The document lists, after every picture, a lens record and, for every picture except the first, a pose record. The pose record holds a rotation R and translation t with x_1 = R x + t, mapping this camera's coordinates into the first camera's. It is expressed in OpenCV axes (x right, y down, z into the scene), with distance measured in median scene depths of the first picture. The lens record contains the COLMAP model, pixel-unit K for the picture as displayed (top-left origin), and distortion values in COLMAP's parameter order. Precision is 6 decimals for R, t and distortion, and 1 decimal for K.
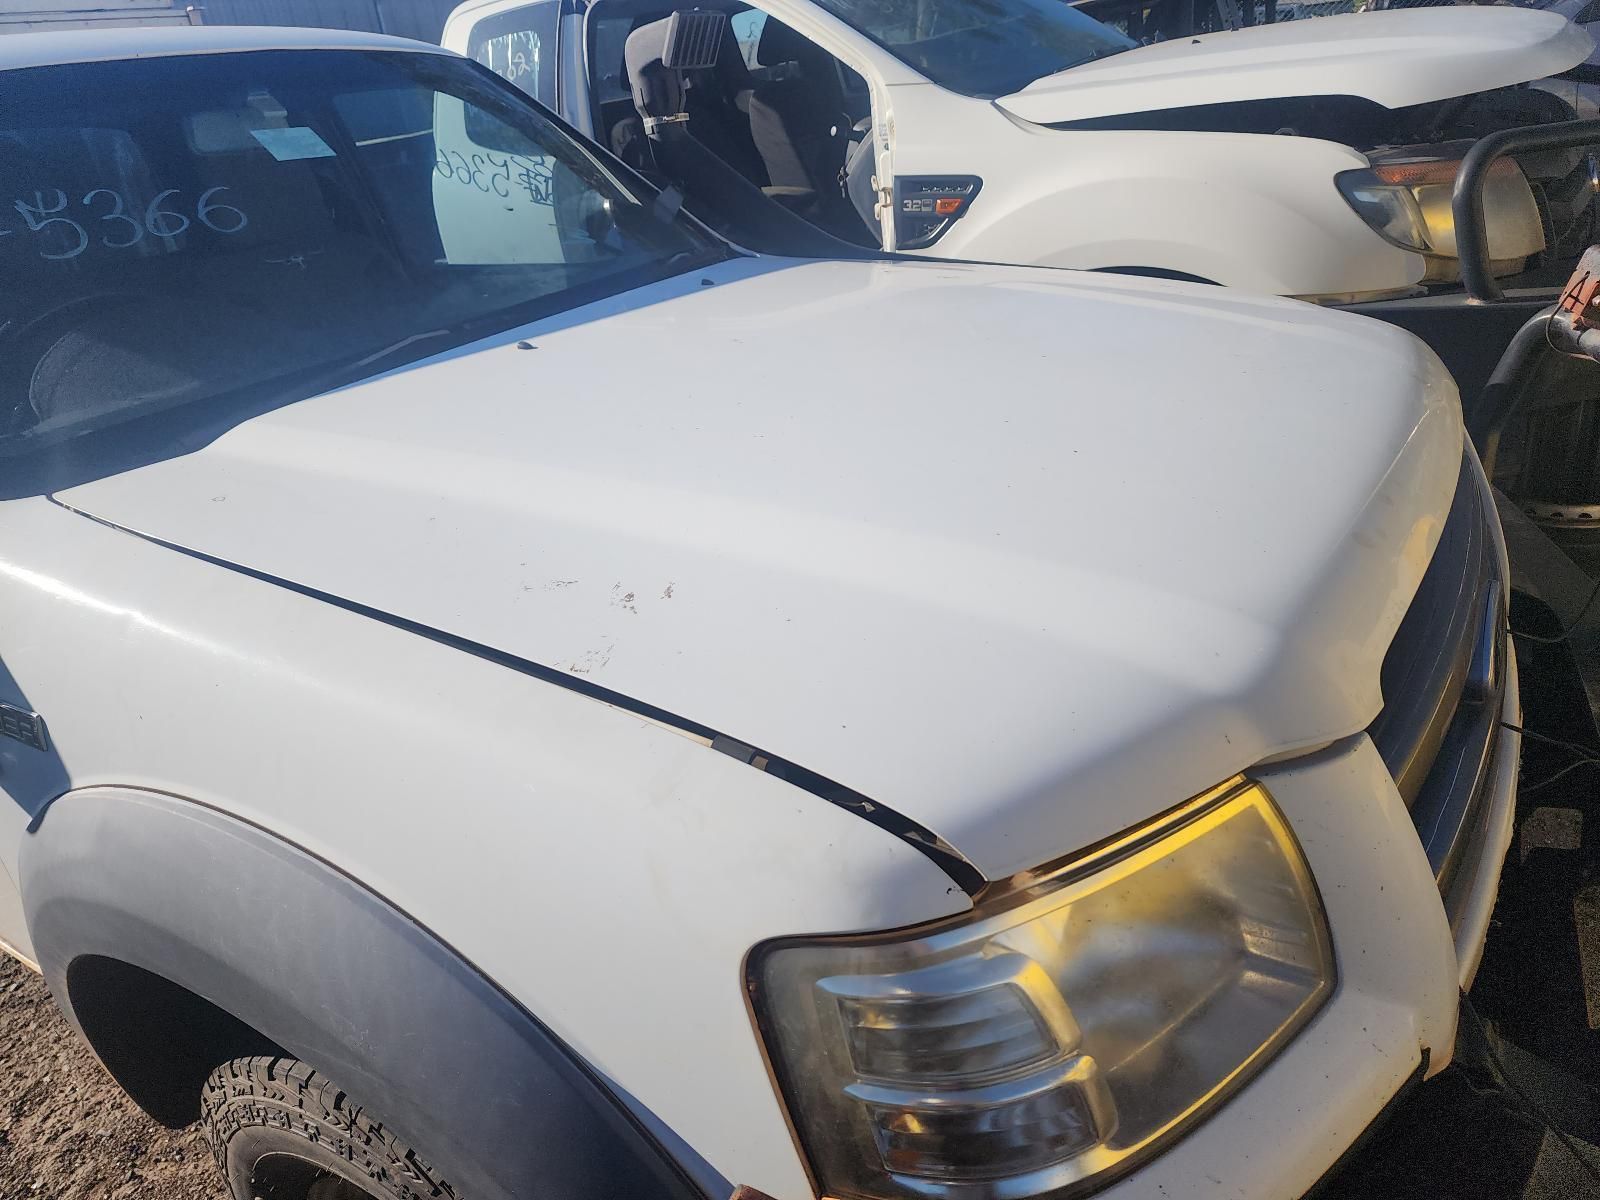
lens RADIAL K [[1089.8, 0, 799.5], [0, 1089.8, 589.4], [0, 0, 1]] dist [0.045403, -0.043741]
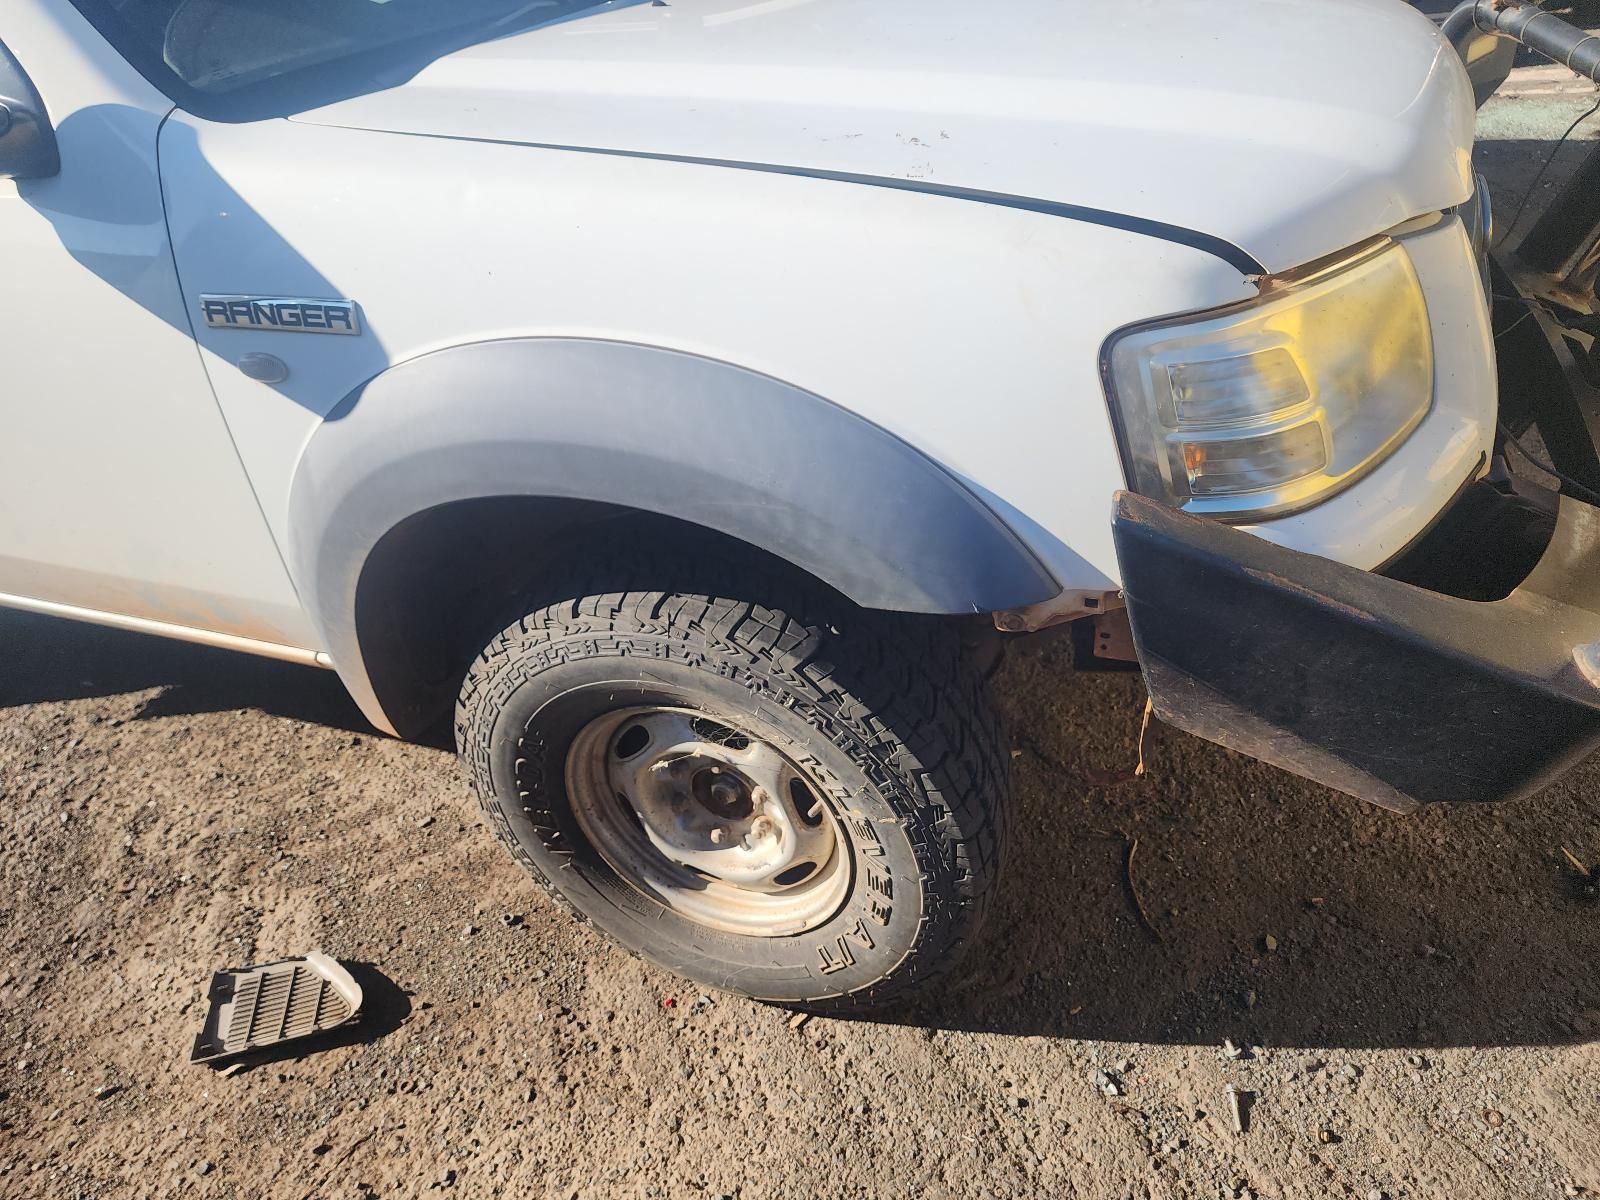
lens RADIAL K [[1089.8, 0, 831.0], [0, 1089.8, 600.3], [0, 0, 1]] dist [0.045403, -0.043741]
pose [[0.982571, -0.083120, 0.166266, -0.234183], [0.058719, 0.987447, 0.146634, 0.155871], [-0.176367, -0.134315, 0.975118, -0.125629]]
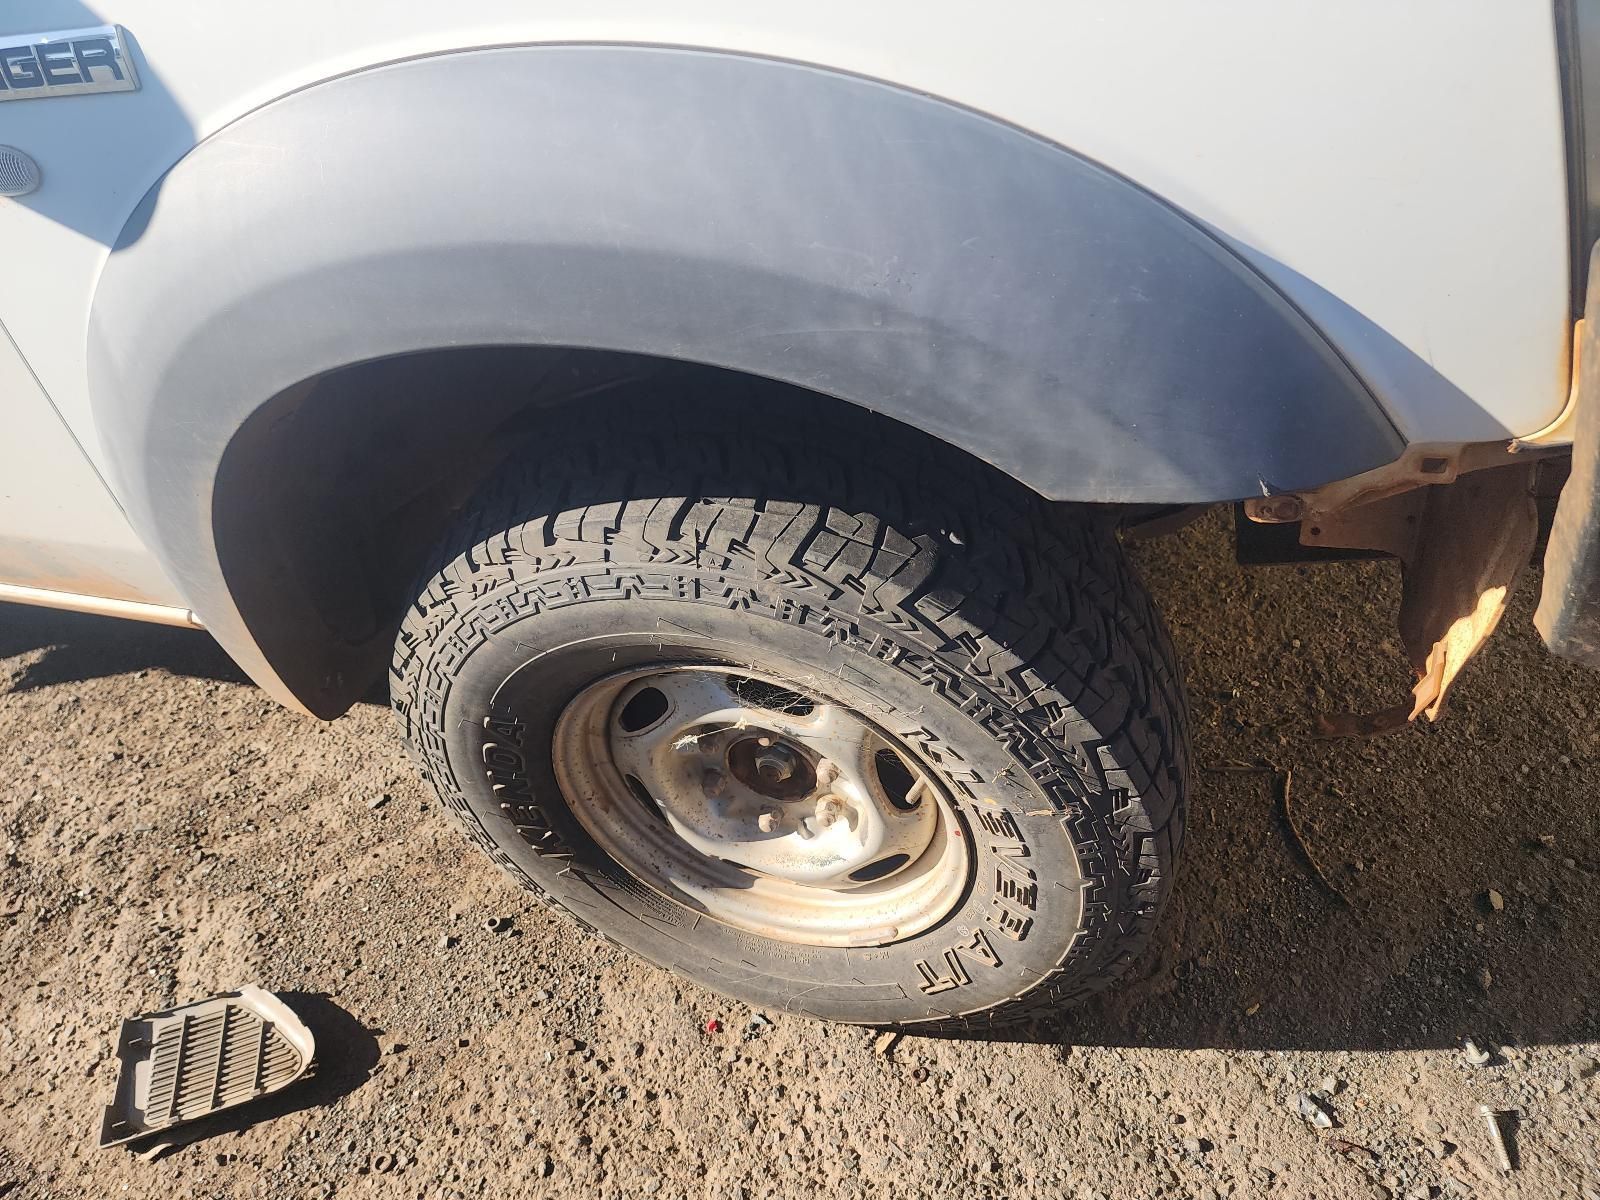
lens RADIAL K [[1089.8, 0, 810.4], [0, 1089.8, 608.9], [0, 0, 1]] dist [0.045403, -0.043741]
pose [[0.970848, -0.169334, 0.169648, -0.255813], [0.122150, 0.958479, 0.257676, 0.180571], [-0.206237, -0.229442, 0.951222, 0.118055]]
